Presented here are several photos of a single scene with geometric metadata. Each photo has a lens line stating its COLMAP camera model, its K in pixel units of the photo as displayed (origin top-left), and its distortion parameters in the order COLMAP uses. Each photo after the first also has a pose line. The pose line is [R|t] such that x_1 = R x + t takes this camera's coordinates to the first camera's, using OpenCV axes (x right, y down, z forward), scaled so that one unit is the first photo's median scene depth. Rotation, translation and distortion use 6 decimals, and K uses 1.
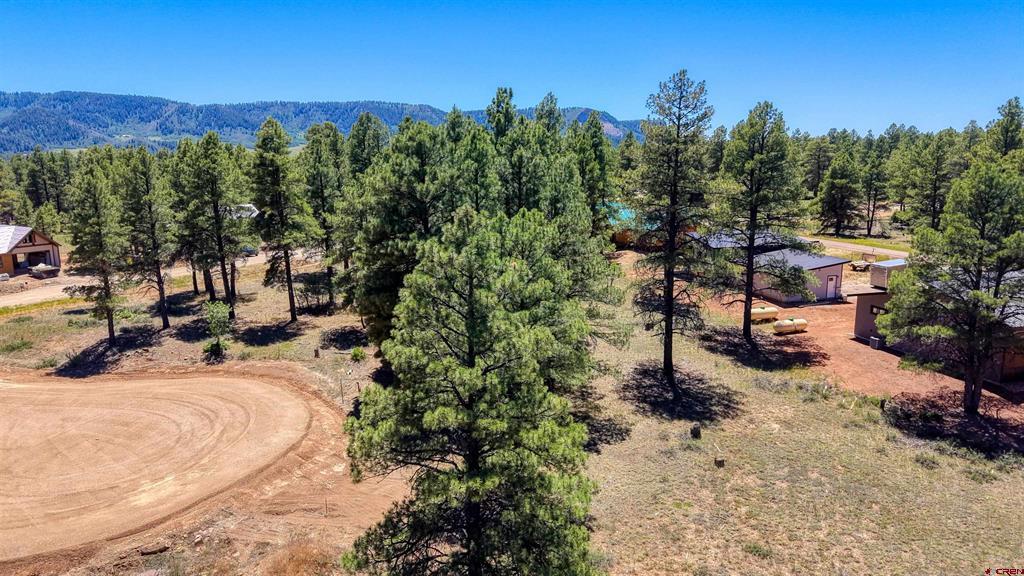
lens RADIAL K [[683.7, 0, 512.0], [0, 683.7, 288.0], [0, 0, 1]] dist [0.004501, -0.002907]
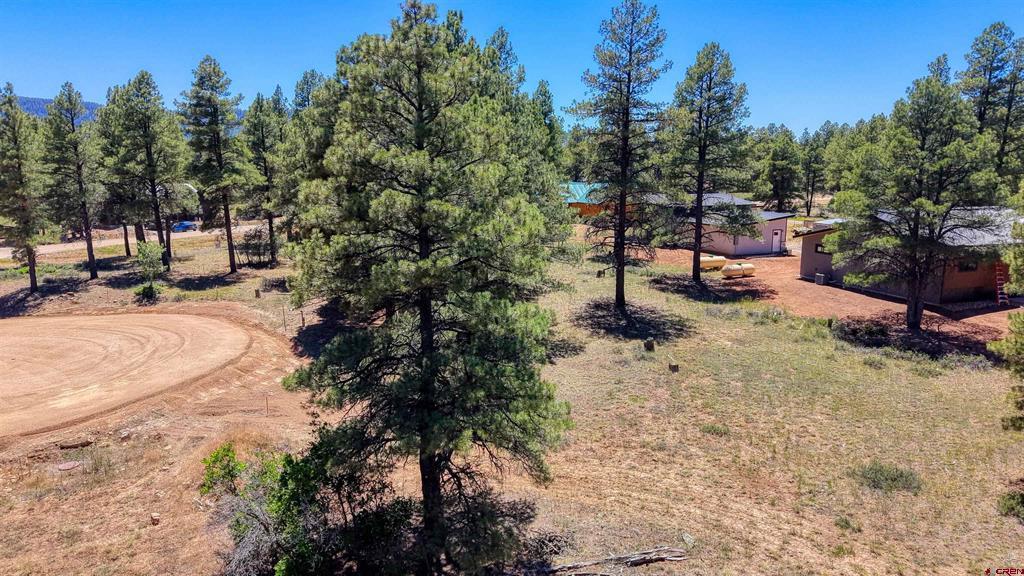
lens RADIAL K [[683.2, 0, 511.1], [0, 683.2, 290.9], [0, 0, 1]] dist [0.003731, -0.000848]
pose [[0.997242, -0.006379, 0.073945, -0.003341], [0.007220, 0.999912, -0.011110, 0.120132], [-0.073868, 0.011613, 0.997200, 0.023997]]
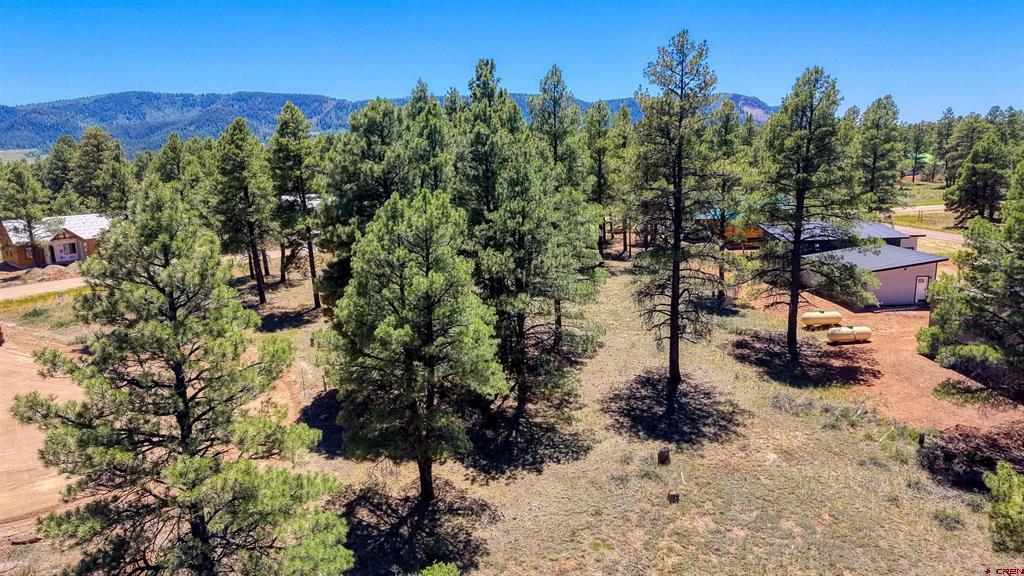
lens RADIAL K [[685.8, 0, 513.4], [0, 685.8, 284.9], [0, 0, 1]] dist [0.003783, -0.001189]
pose [[0.979885, 0.027806, -0.197618, 0.212493], [-0.026136, 0.999597, 0.011050, -0.005061], [0.197846, -0.005663, 0.980217, 0.115429]]
